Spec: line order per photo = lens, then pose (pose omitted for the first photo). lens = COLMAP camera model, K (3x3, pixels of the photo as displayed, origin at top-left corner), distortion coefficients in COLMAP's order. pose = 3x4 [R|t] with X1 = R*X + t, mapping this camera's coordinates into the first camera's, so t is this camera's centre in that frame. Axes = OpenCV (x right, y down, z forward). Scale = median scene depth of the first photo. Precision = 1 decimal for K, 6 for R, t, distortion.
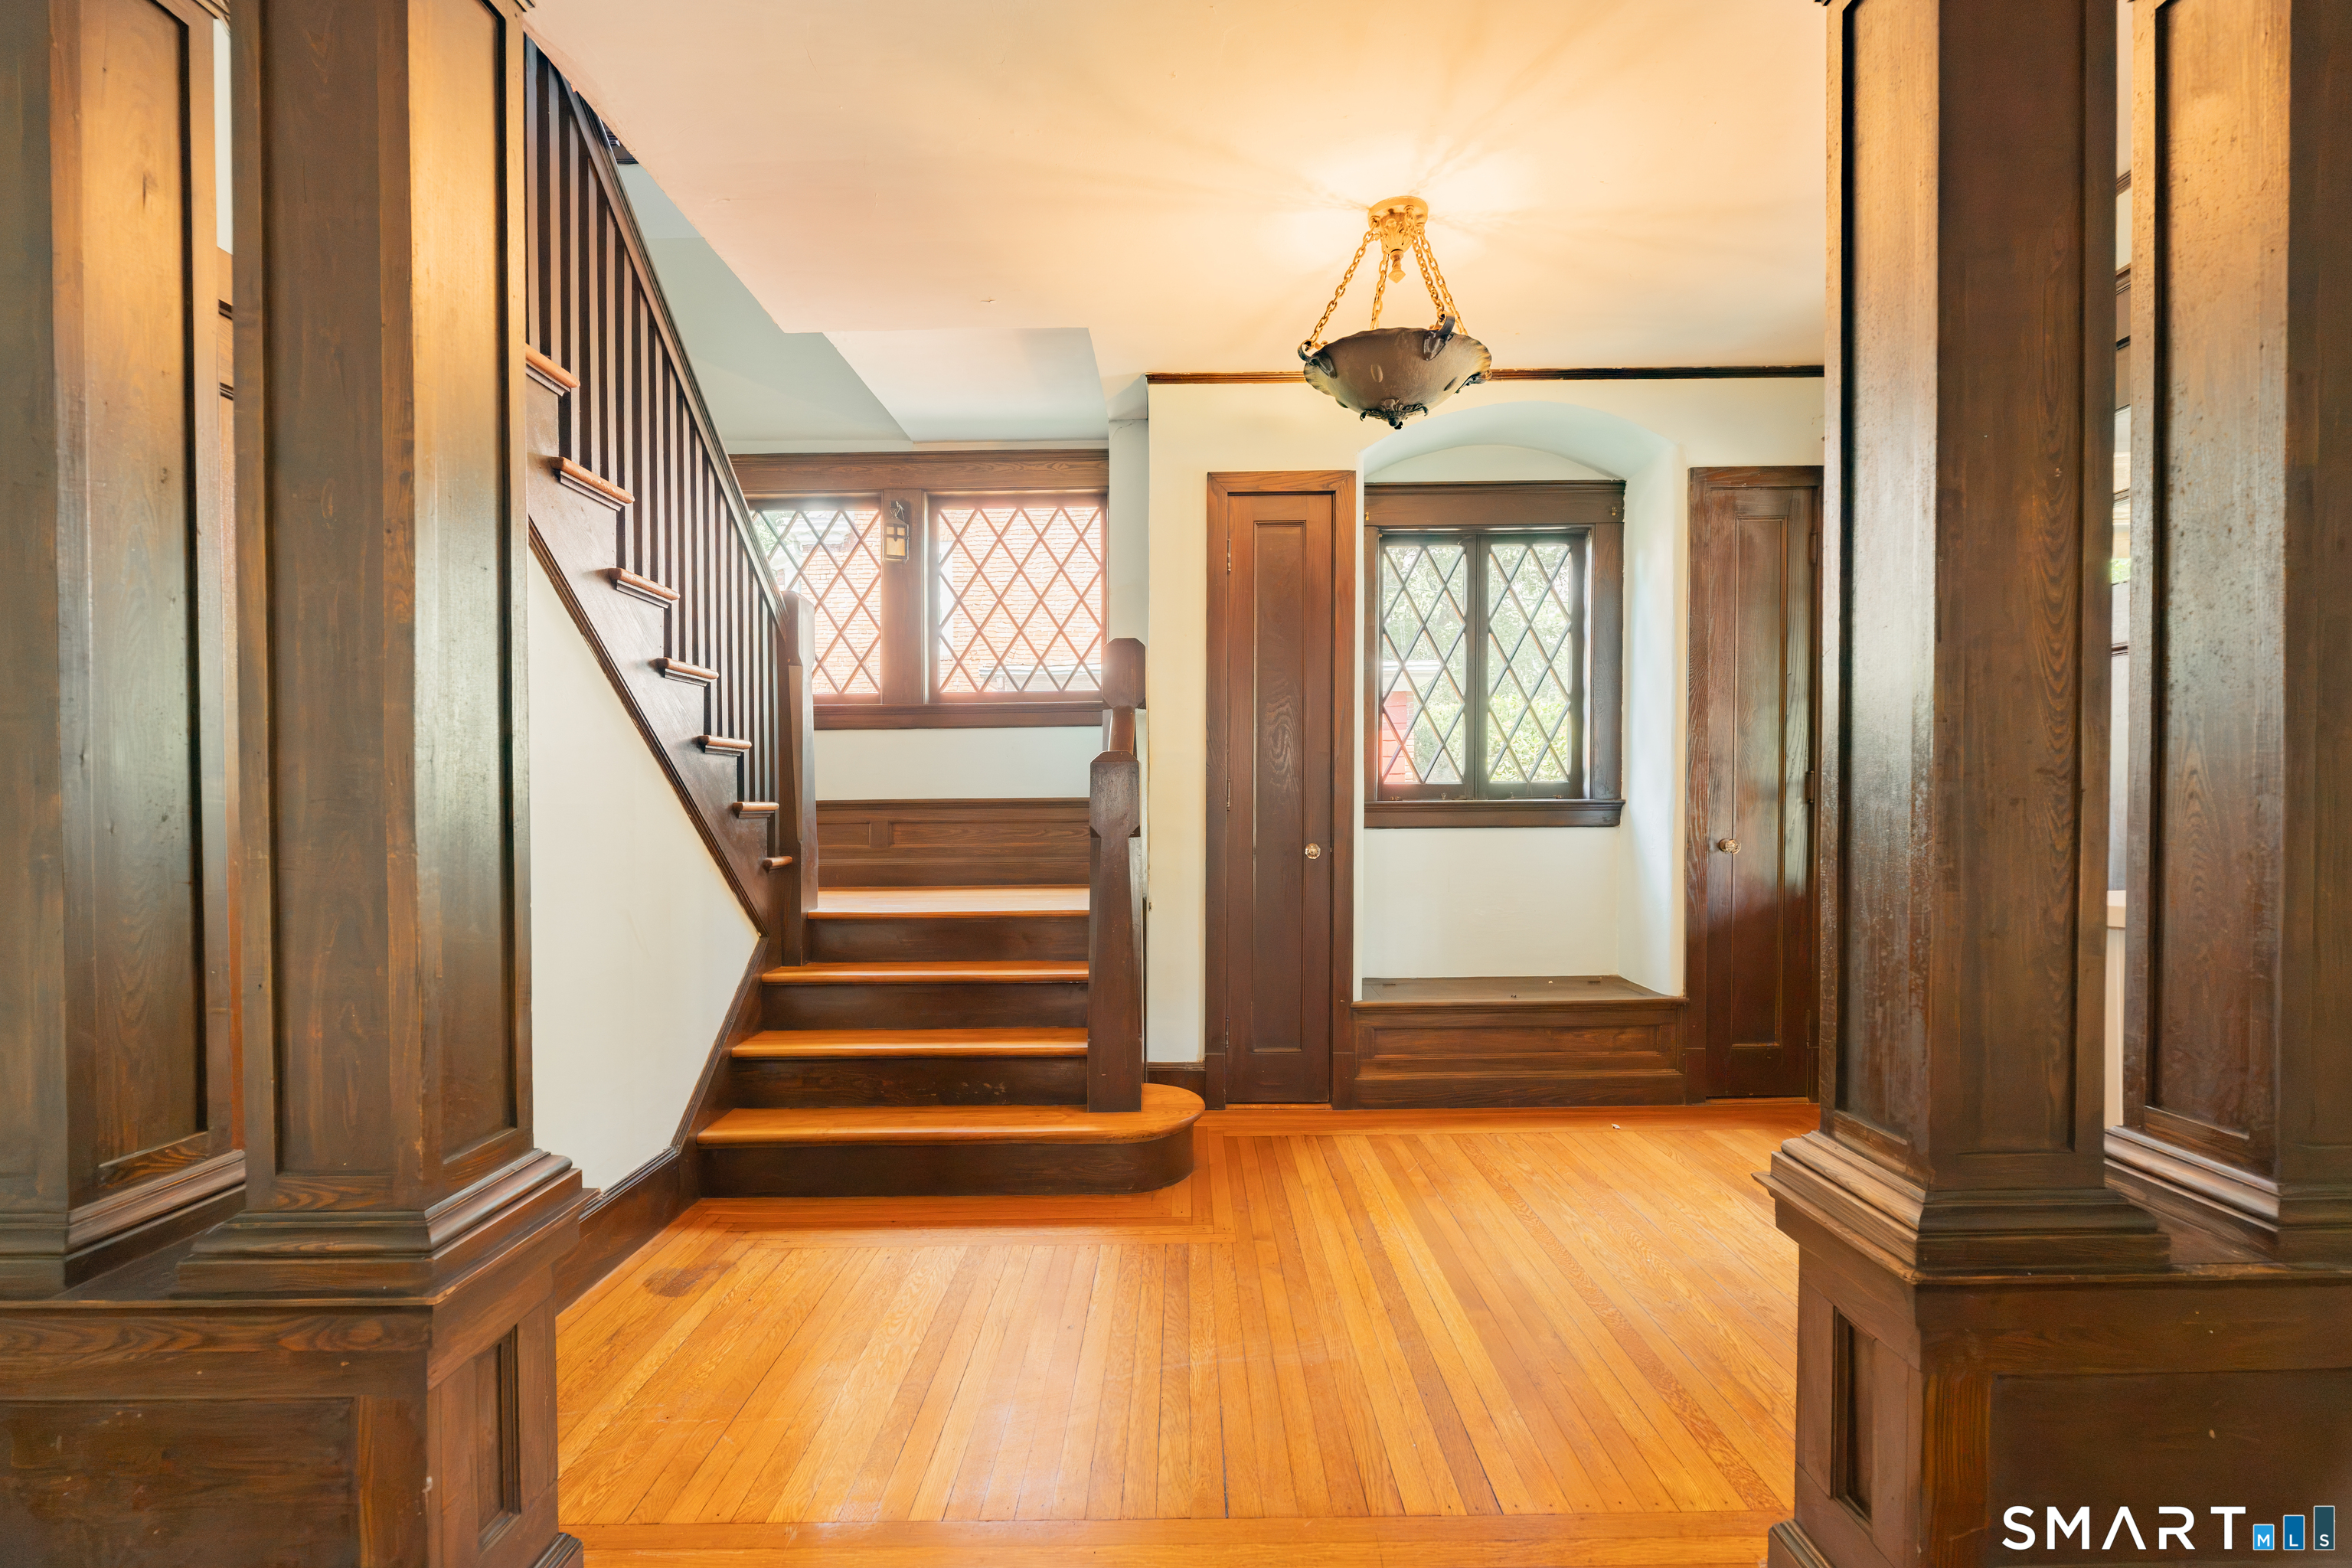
lens RADIAL K [[1072.7, 0, 1188.1], [0, 1072.7, 818.2], [0, 0, 1]] dist [-0.009105, -0.000013]
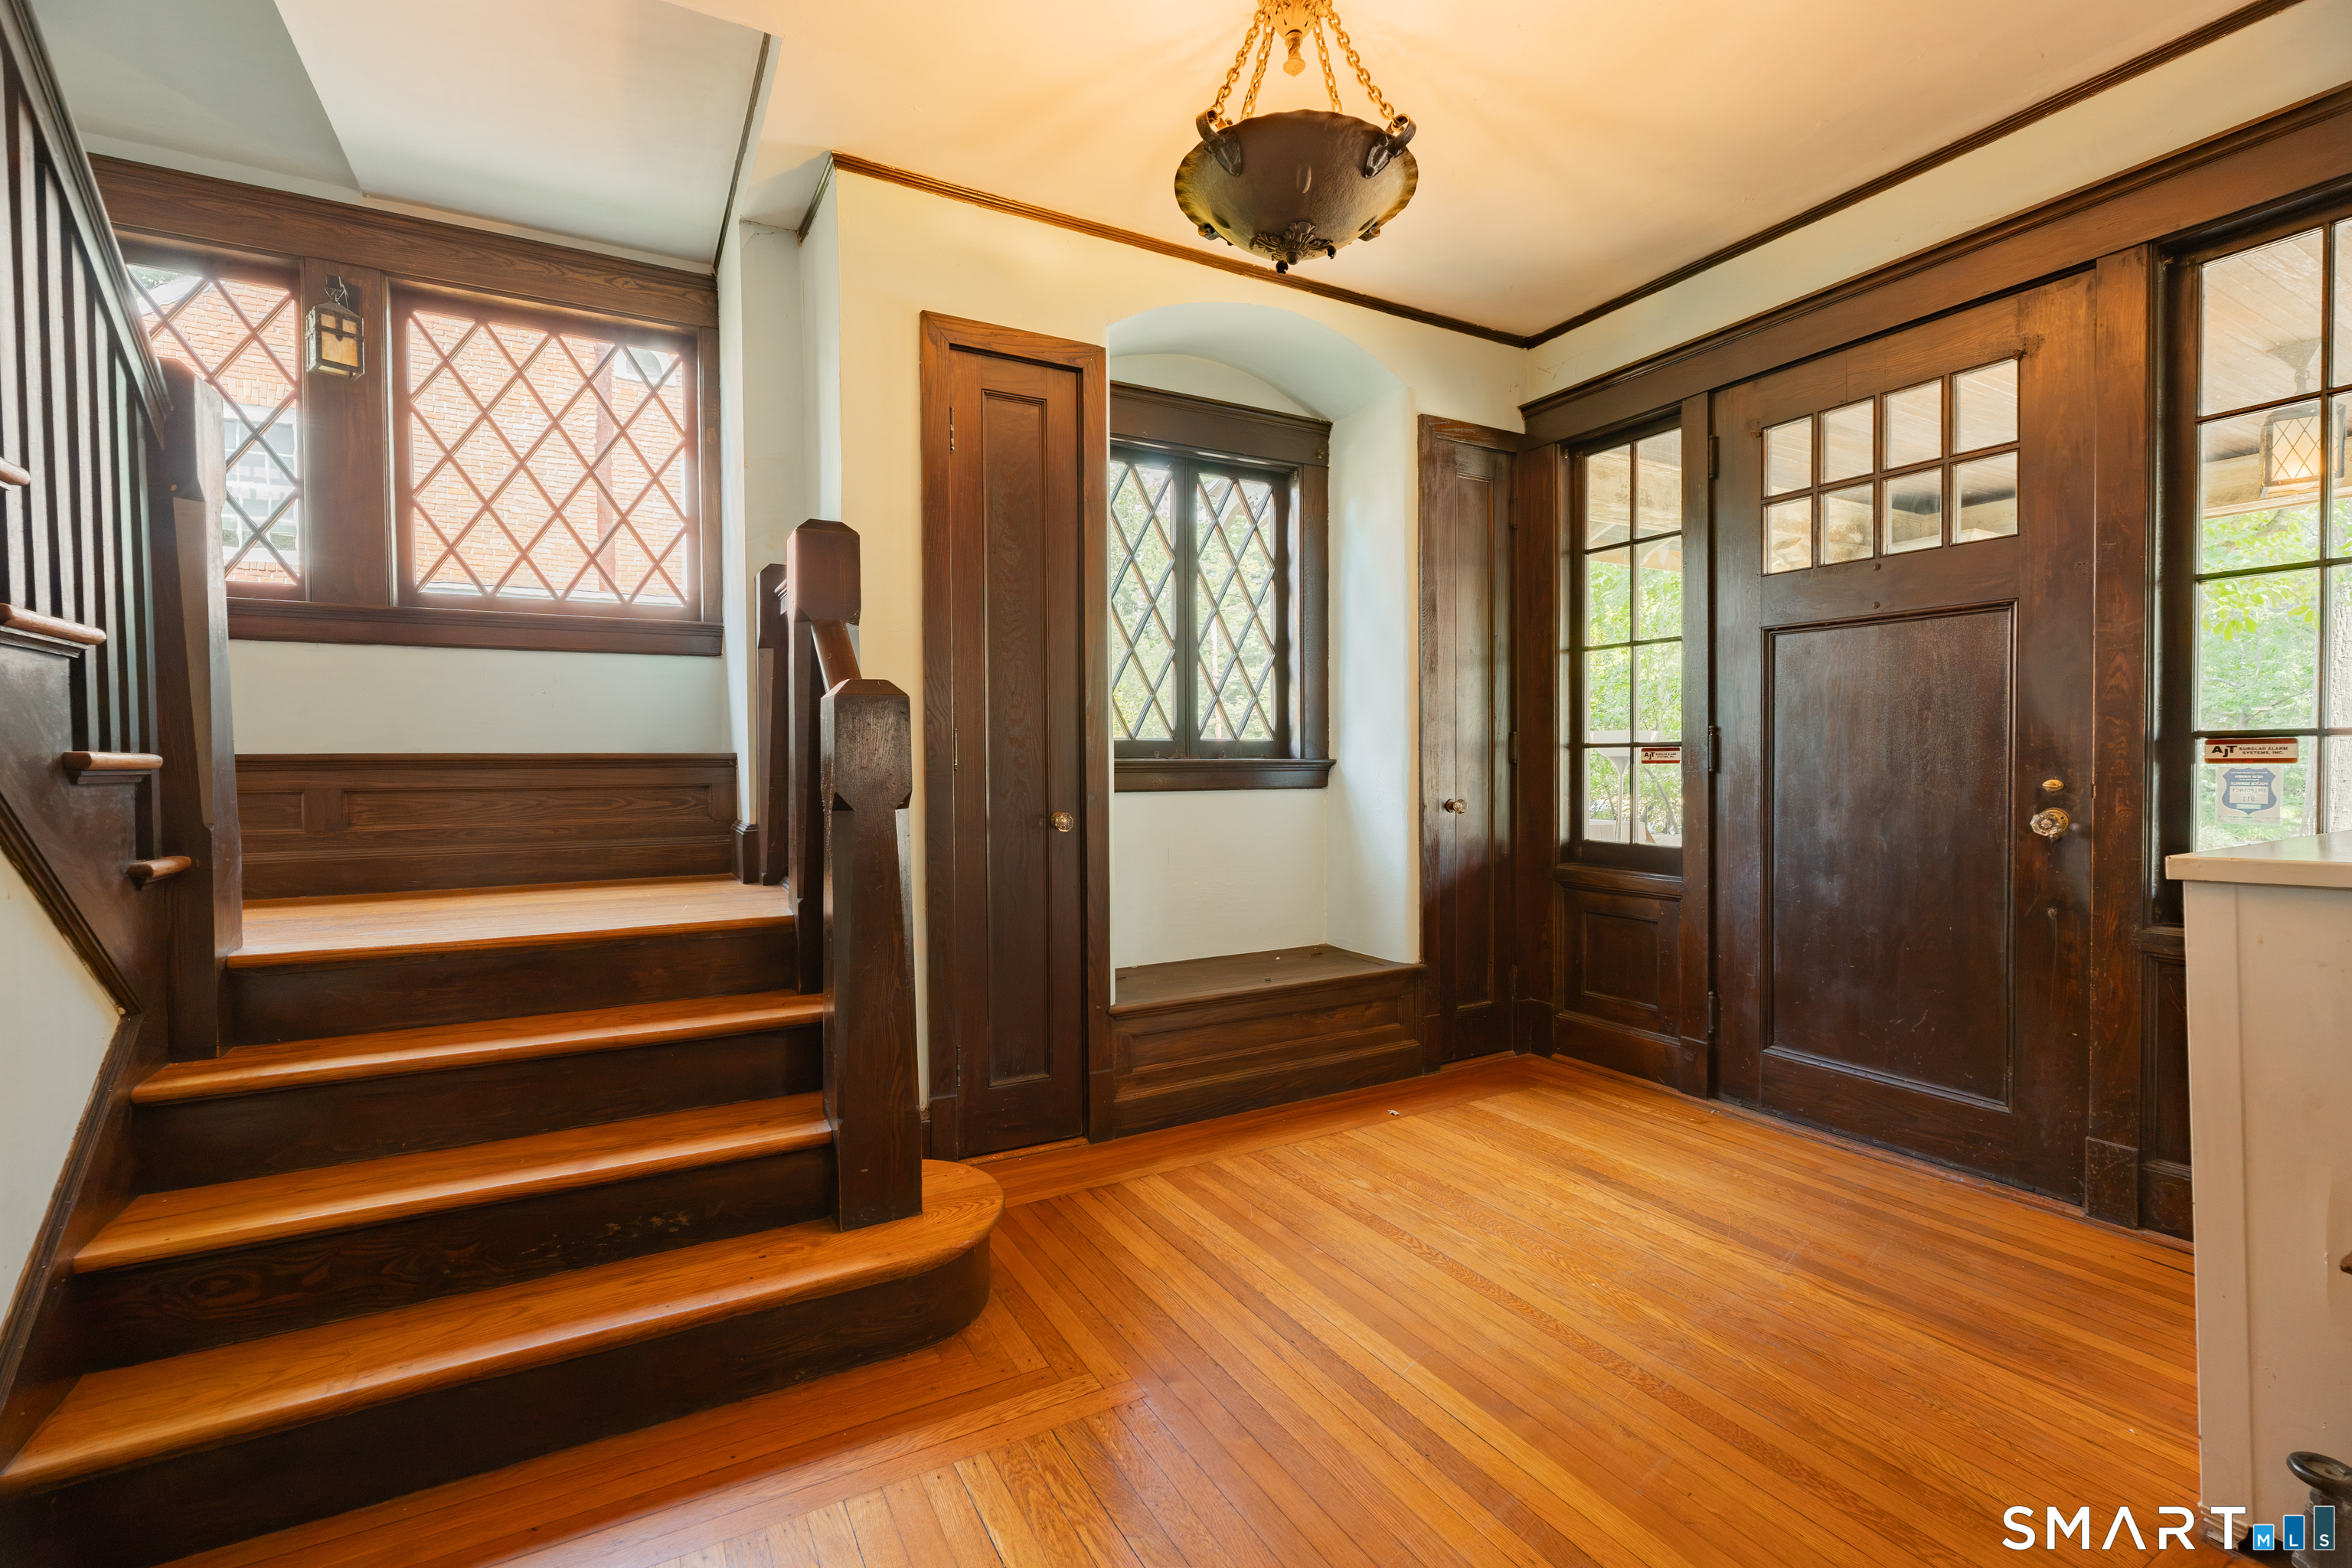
lens RADIAL K [[1040.3, 0, 1185.2], [0, 1040.3, 797.8], [0, 0, 1]] dist [-0.007983, 0.002170]
pose [[0.871626, -0.012962, 0.490000, -0.176942], [0.005952, 0.999856, 0.015862, 0.001389], [-0.490135, -0.010909, 0.871578, 0.285628]]
